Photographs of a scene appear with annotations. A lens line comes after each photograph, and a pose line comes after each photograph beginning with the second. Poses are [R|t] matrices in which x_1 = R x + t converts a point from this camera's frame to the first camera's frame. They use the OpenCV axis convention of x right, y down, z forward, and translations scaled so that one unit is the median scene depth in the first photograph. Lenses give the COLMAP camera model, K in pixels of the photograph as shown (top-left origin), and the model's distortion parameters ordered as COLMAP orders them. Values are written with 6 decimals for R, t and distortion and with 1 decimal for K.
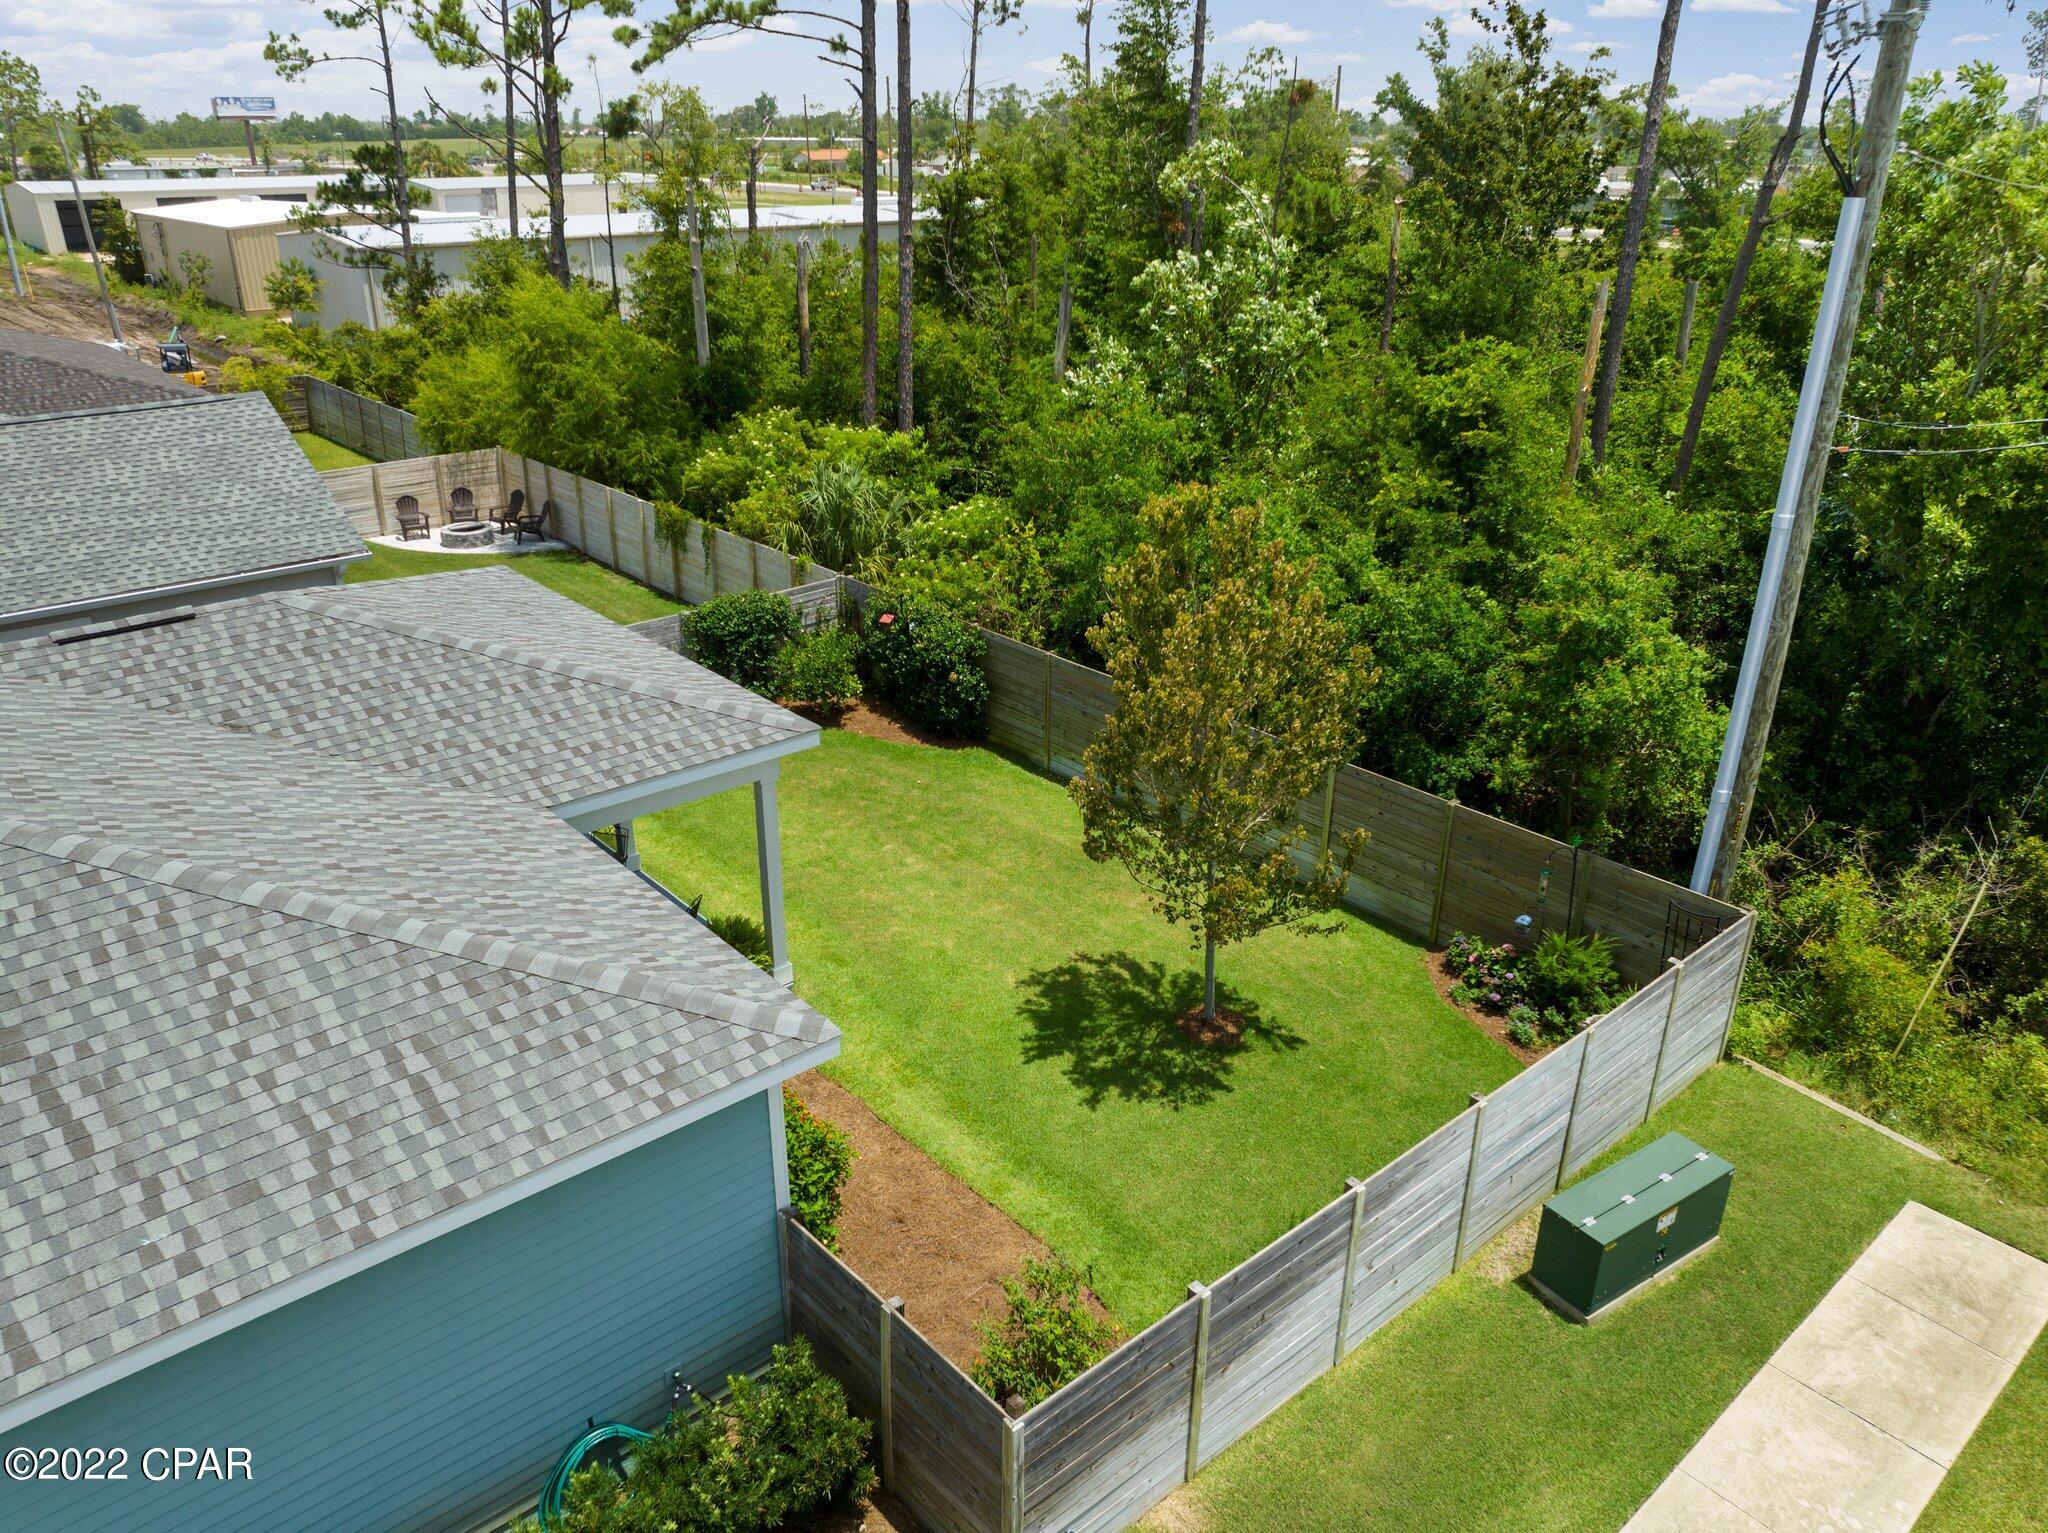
lens RADIAL K [[1464.0, 0, 1010.9], [0, 1464.0, 768.9], [0, 0, 1]] dist [-0.040477, 0.000514]
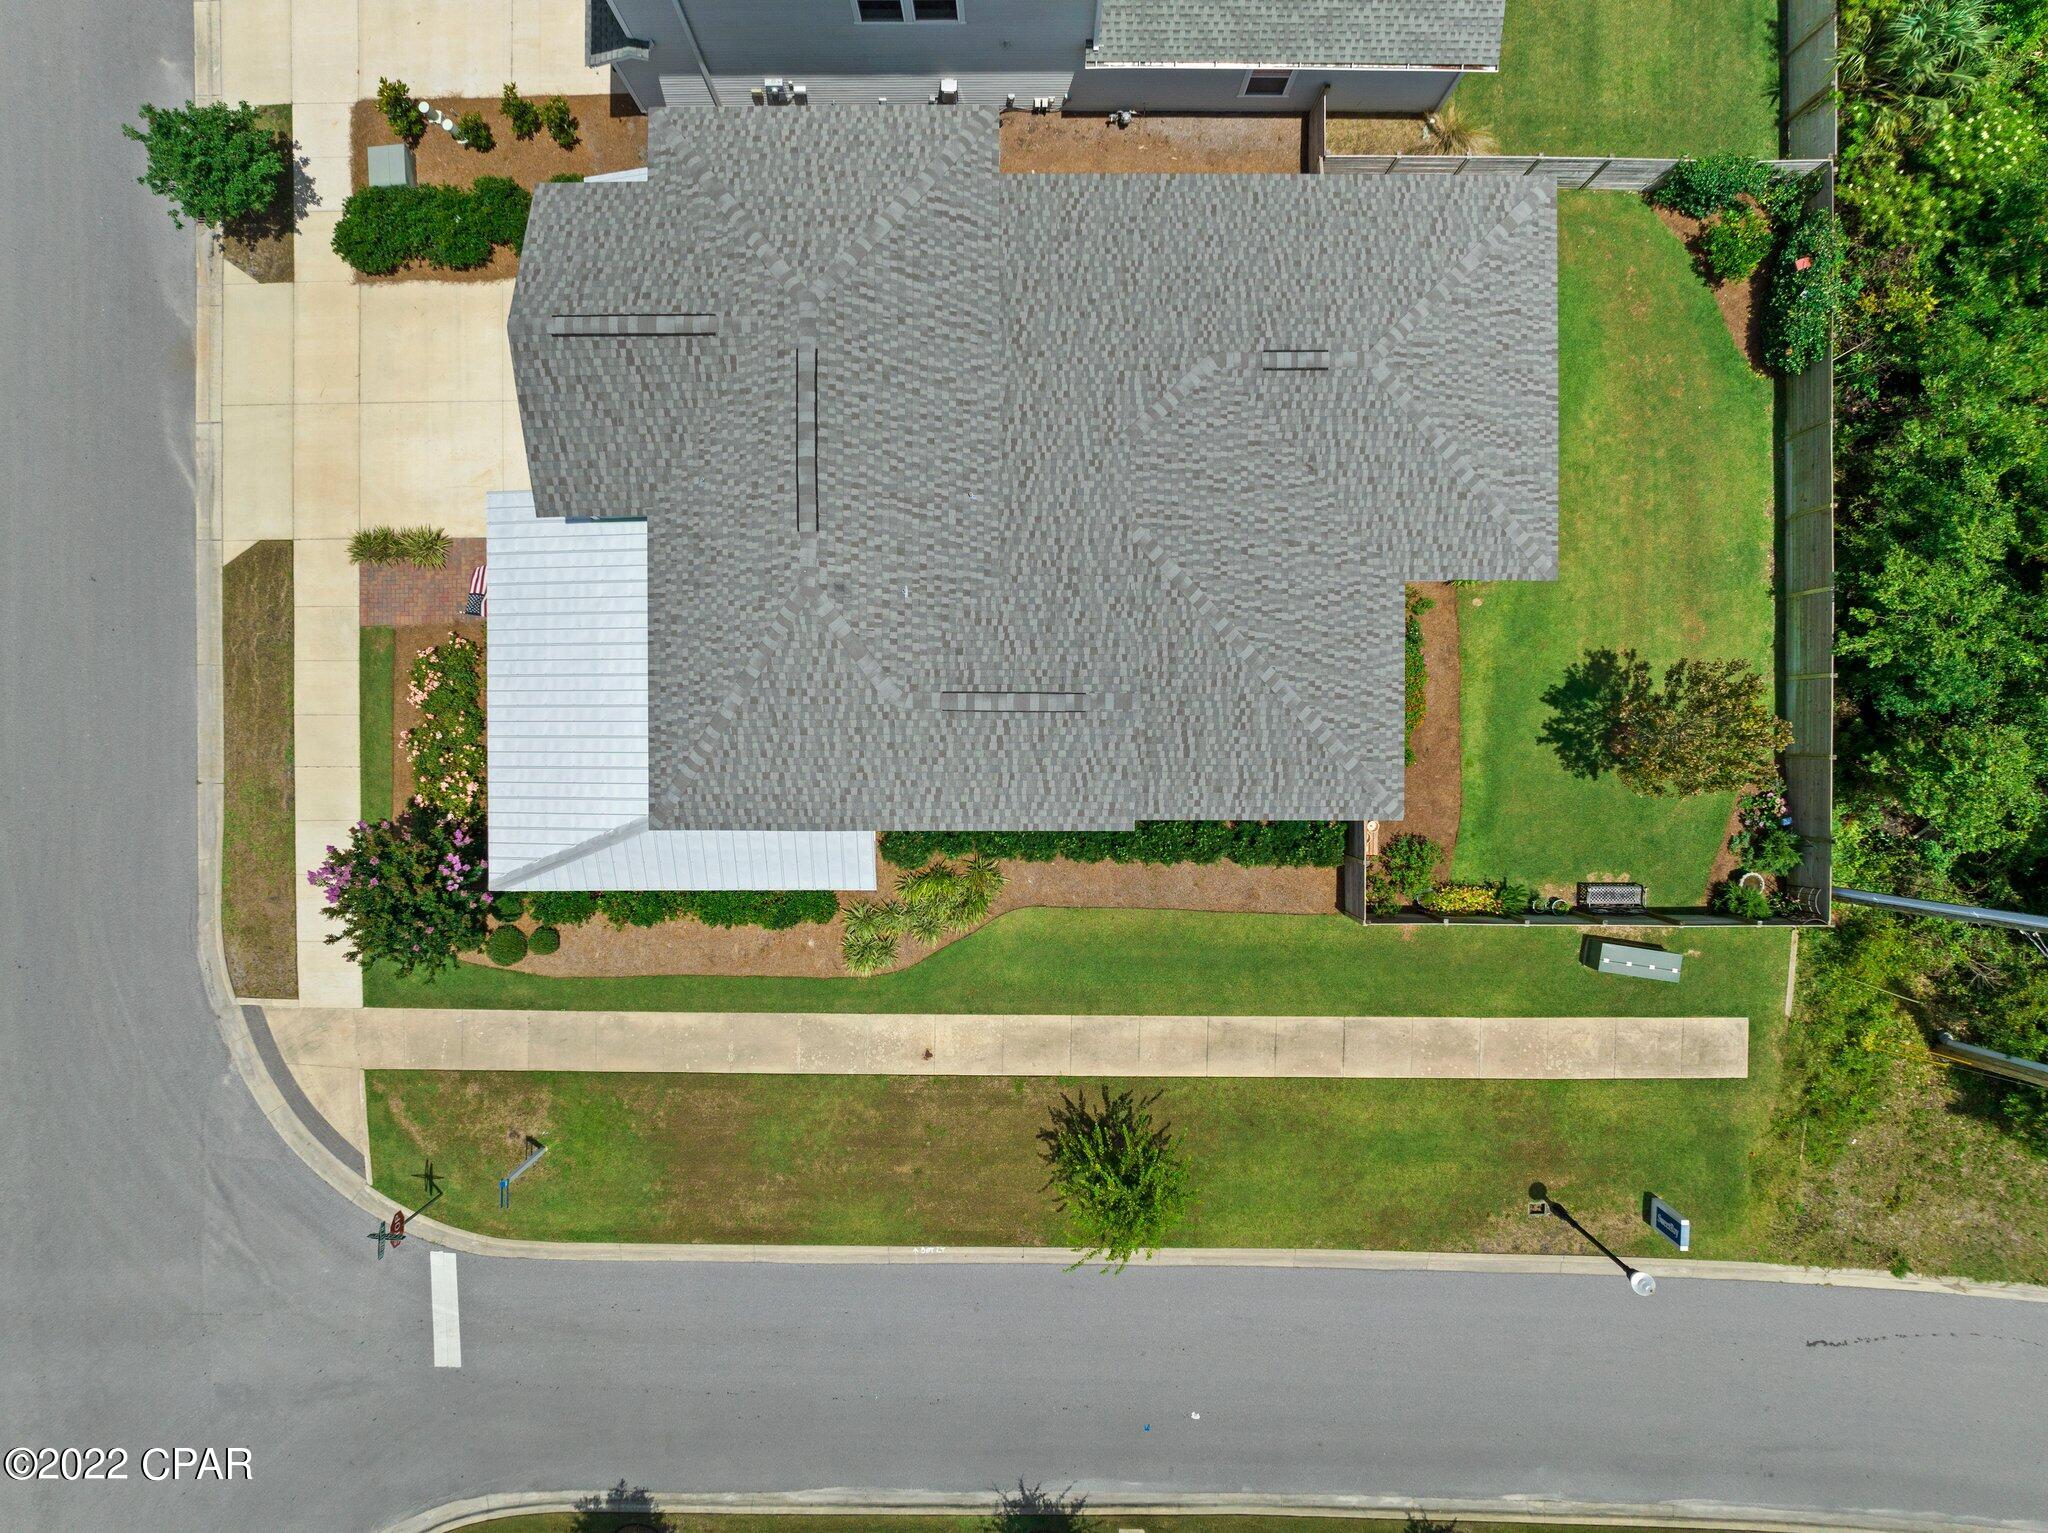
lens RADIAL K [[1434.0, 0, 1024.7], [0, 1434.0, 767.8], [0, 0, 1]] dist [-0.009346, -0.001702]
pose [[0.754255, 0.656489, 0.010997, -0.819180], [-0.254082, 0.276395, 0.926849, -2.405856], [0.605427, -0.701875, 0.375274, -0.466416]]
